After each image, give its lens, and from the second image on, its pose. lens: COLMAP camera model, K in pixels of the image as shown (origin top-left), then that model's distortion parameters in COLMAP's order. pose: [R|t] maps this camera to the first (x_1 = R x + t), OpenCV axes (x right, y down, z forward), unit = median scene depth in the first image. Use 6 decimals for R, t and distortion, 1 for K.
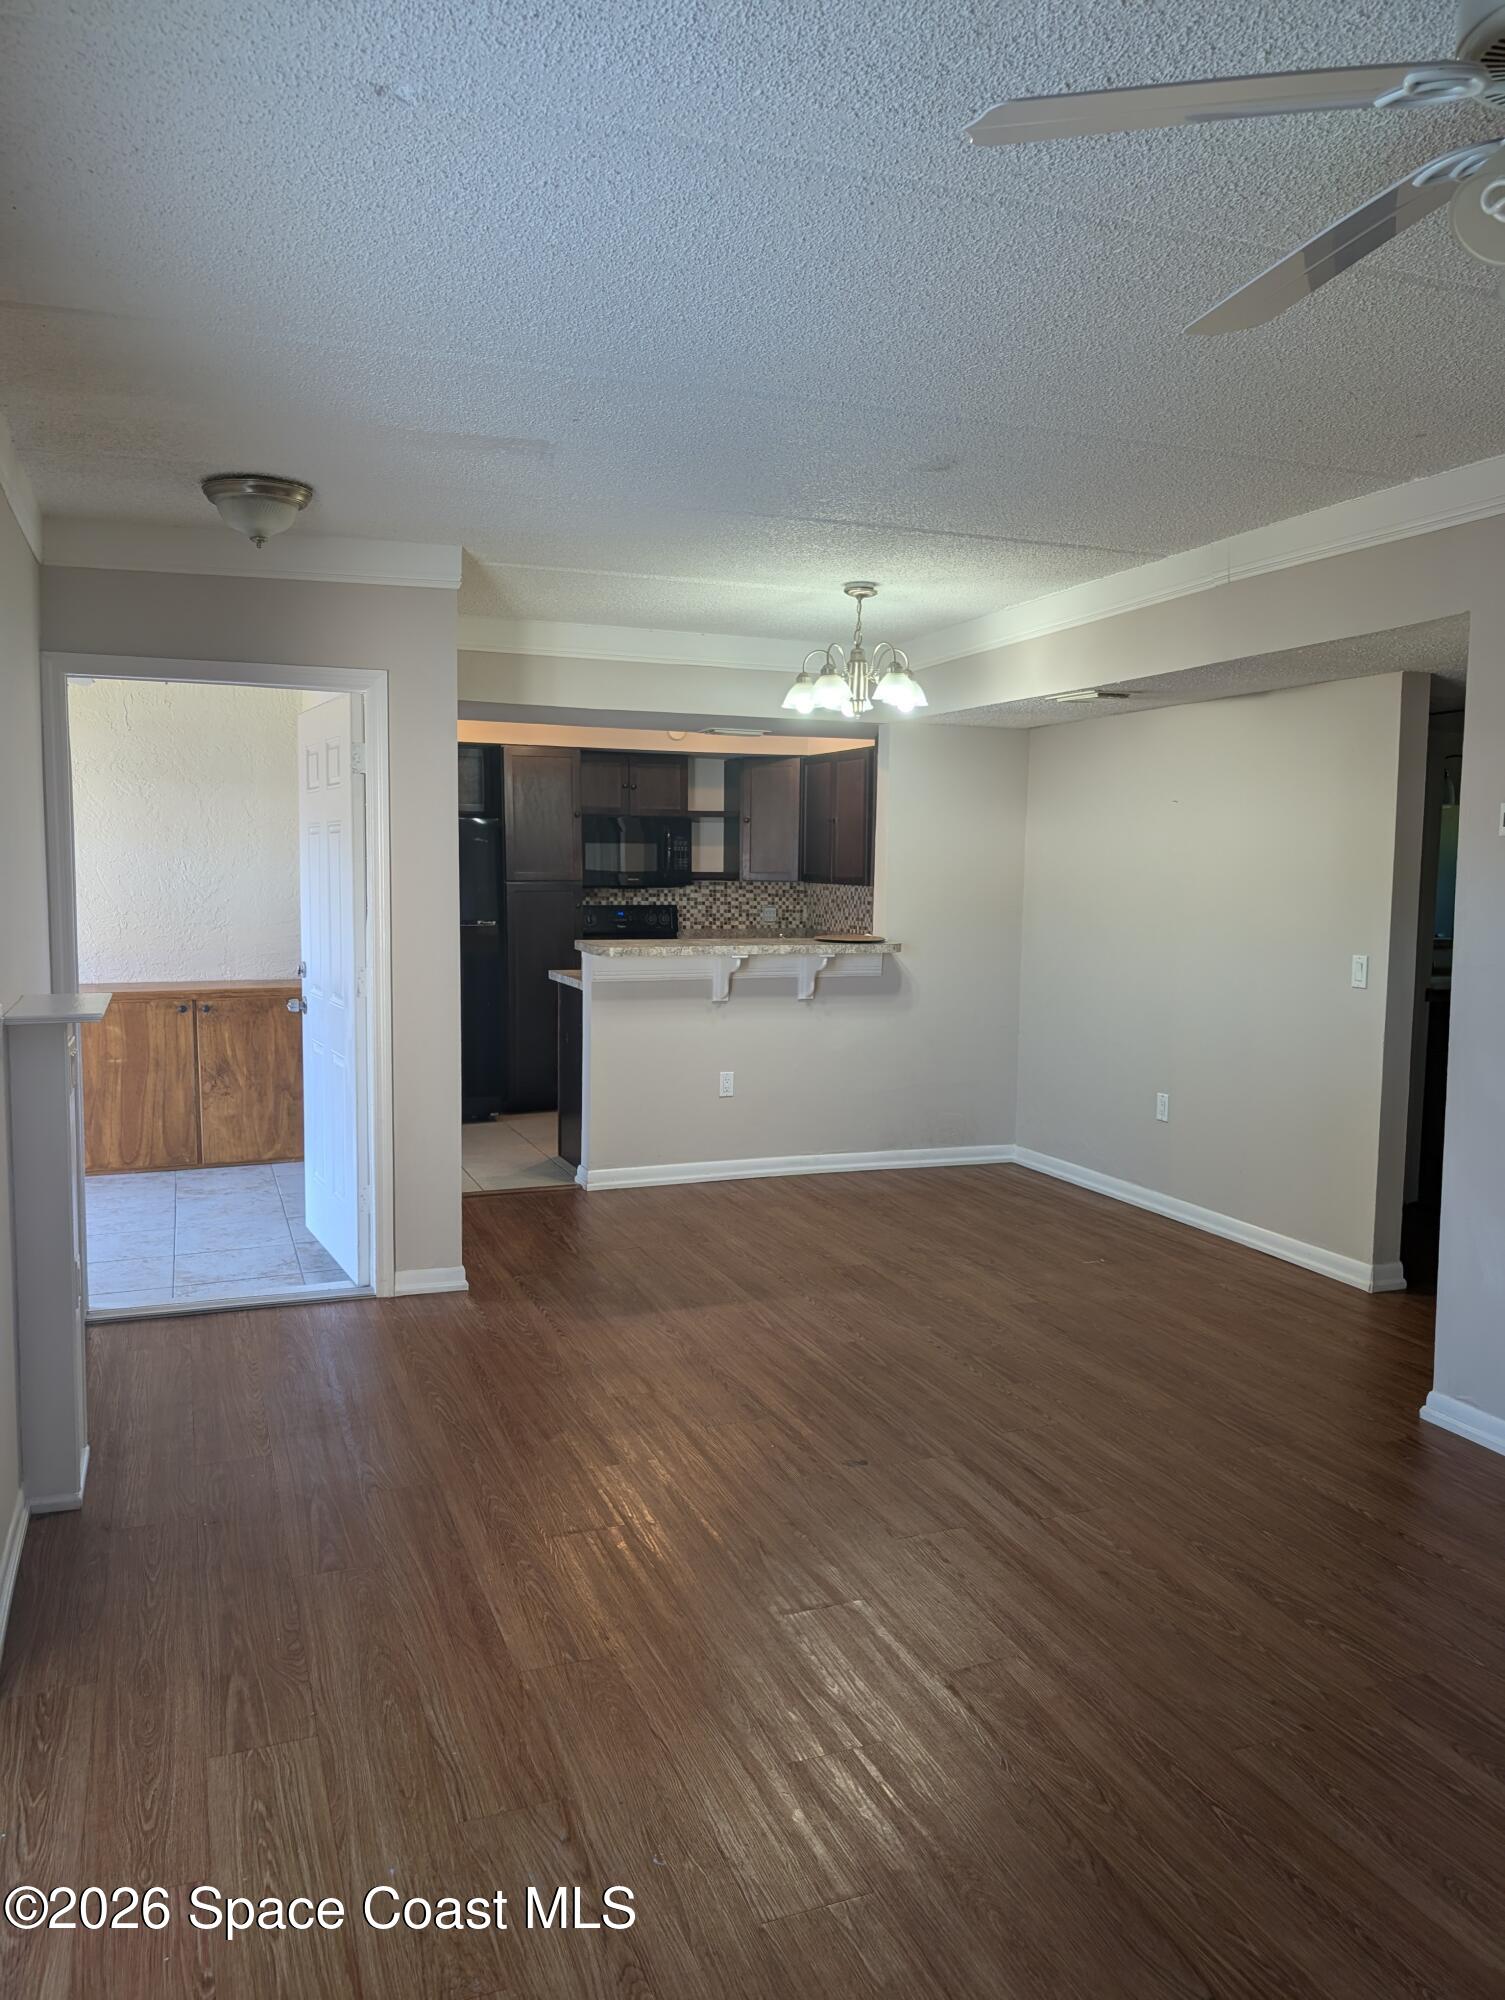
lens RADIAL K [[1426.6, 0, 752.5], [0, 1426.6, 1000.0], [0, 0, 1]] dist [0.025729, -0.026875]
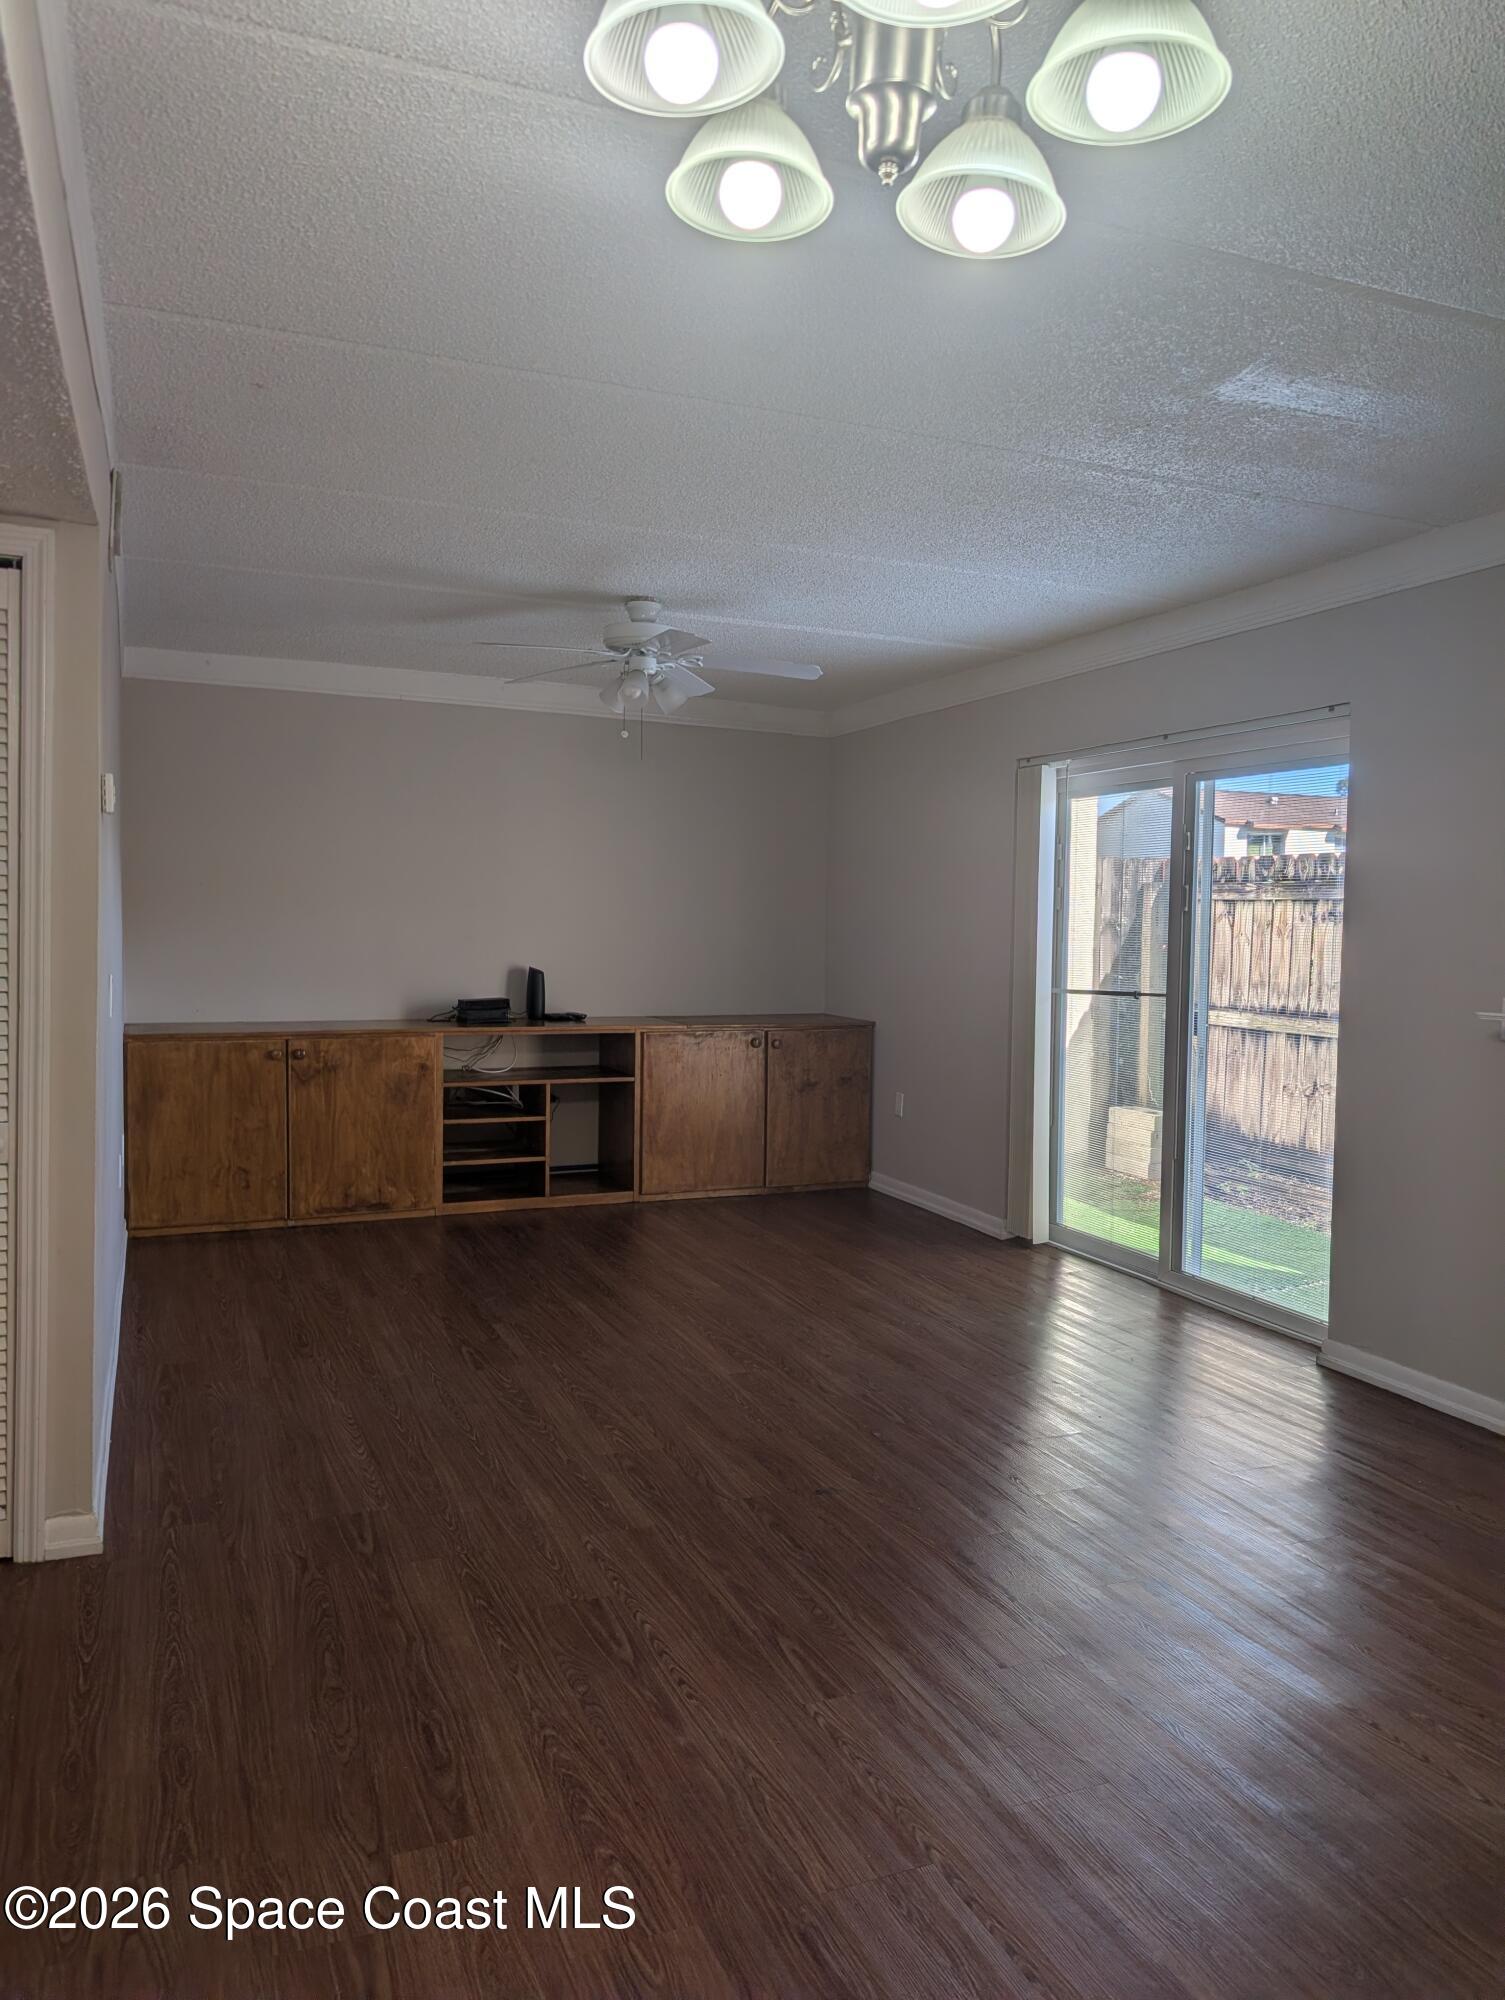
lens RADIAL K [[1426.6, 0, 752.5], [0, 1426.6, 1000.0], [0, 0, 1]] dist [0.025729, -0.026875]
pose [[-0.999527, -0.024675, -0.018339, 0.125508], [-0.027137, 0.988449, 0.149106, -0.121328], [0.014448, 0.149533, -0.988651, 1.612062]]
